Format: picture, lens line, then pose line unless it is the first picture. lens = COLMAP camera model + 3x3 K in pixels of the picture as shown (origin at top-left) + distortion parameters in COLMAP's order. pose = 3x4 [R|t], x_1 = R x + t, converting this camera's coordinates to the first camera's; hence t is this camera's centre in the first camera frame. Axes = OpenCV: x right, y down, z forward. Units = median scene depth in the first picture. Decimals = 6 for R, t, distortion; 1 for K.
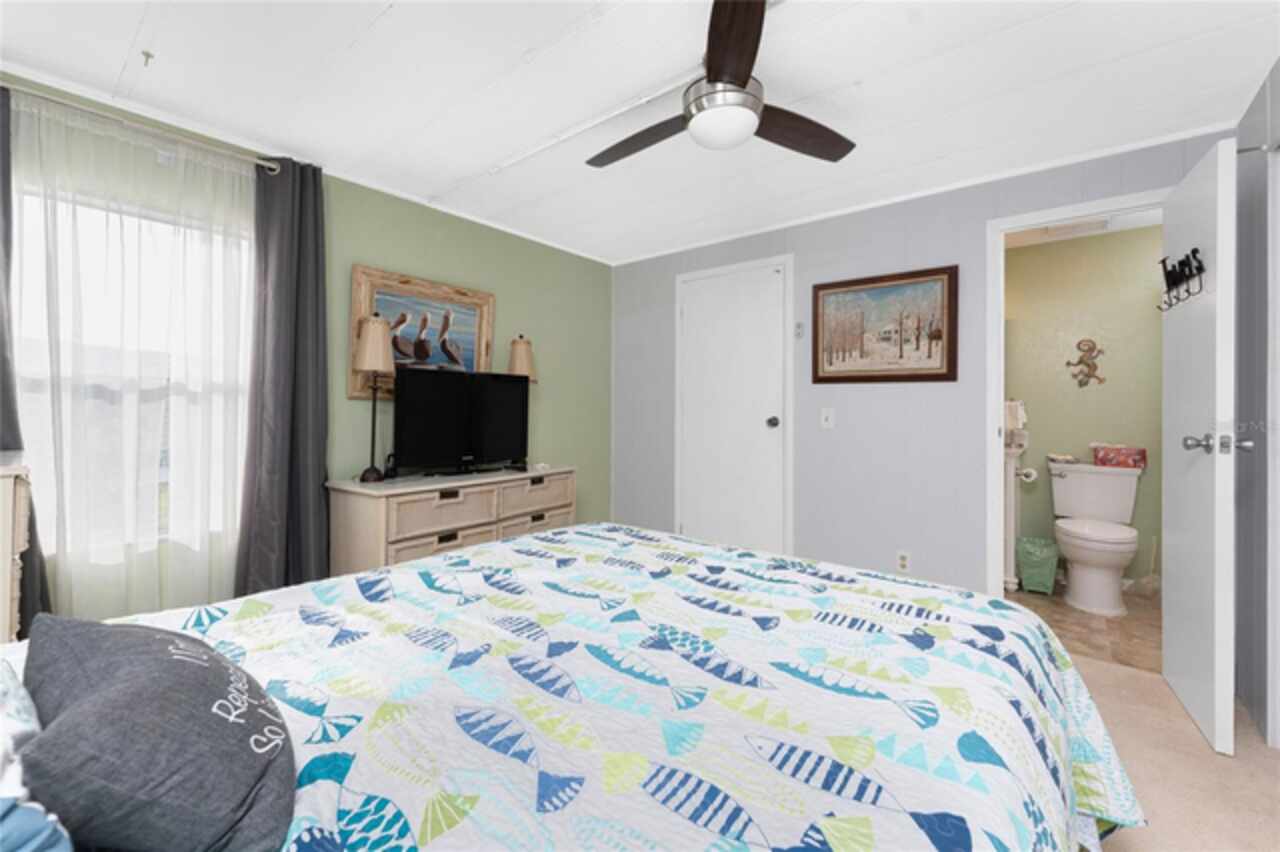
lens RADIAL K [[510.2, 0, 645.2], [0, 510.2, 404.4], [0, 0, 1]] dist [0.000512, -0.000372]
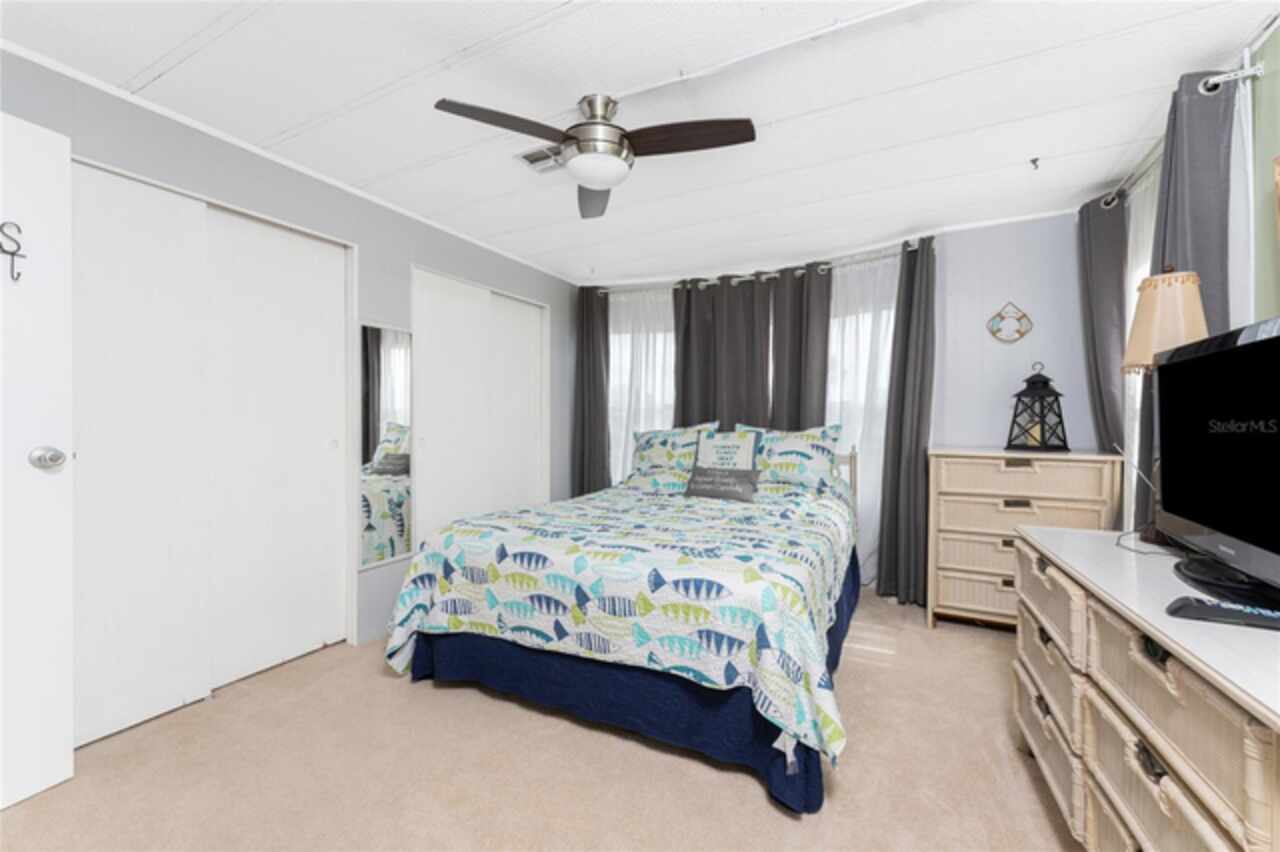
lens RADIAL K [[510.2, 0, 641.4], [0, 510.2, 425.6], [0, 0, 1]] dist [0.000512, -0.000372]
pose [[-0.977676, -0.008037, -0.209964, 0.342435], [-0.008271, 0.999966, 0.000237, 0.013029], [0.209955, 0.001968, -0.977709, 1.081343]]
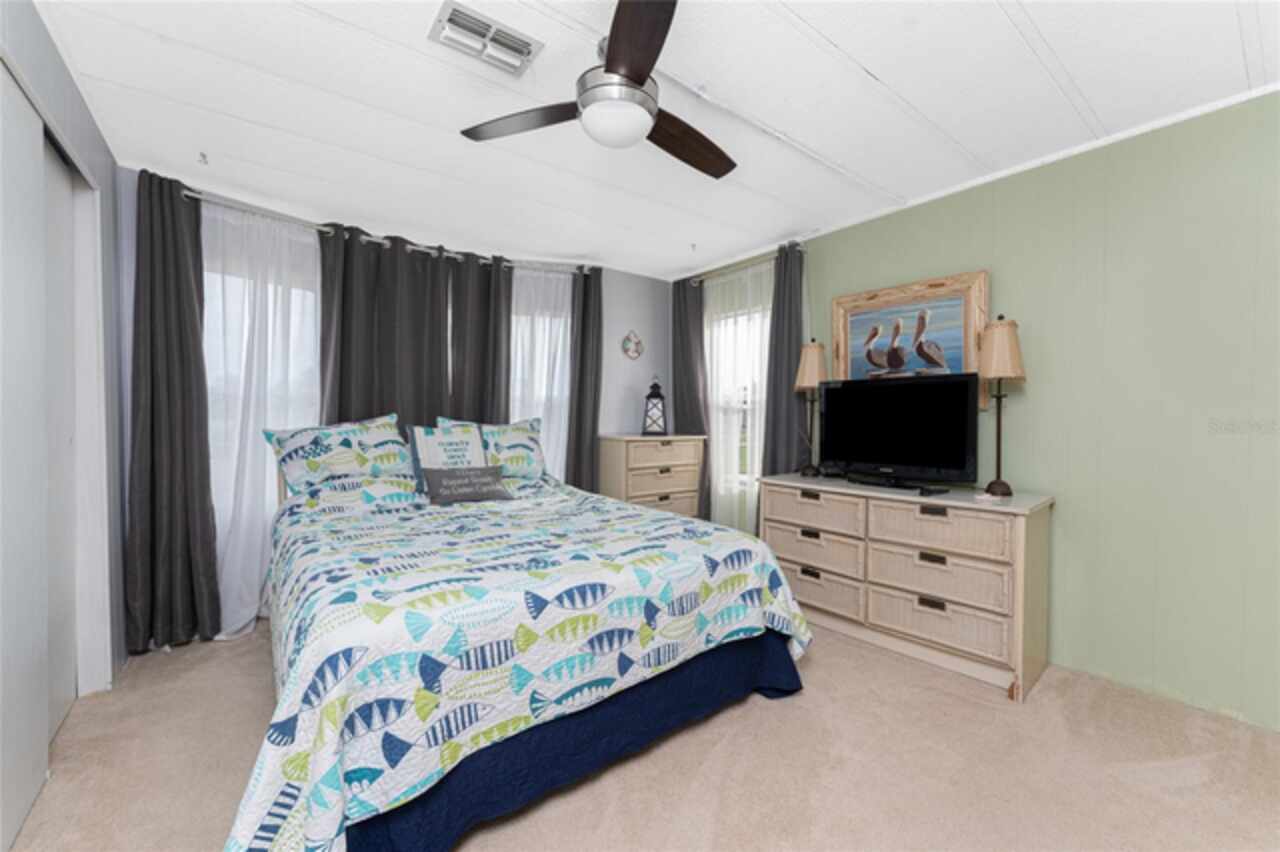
lens RADIAL K [[510.2, 0, 642.2], [0, 510.2, 429.0], [0, 0, 1]] dist [0.000512, -0.000372]
pose [[-0.234438, 0.014631, -0.972021, 0.645623], [0.000674, 0.999889, 0.014887, 0.015122], [0.972131, 0.002835, -0.234421, 0.761586]]
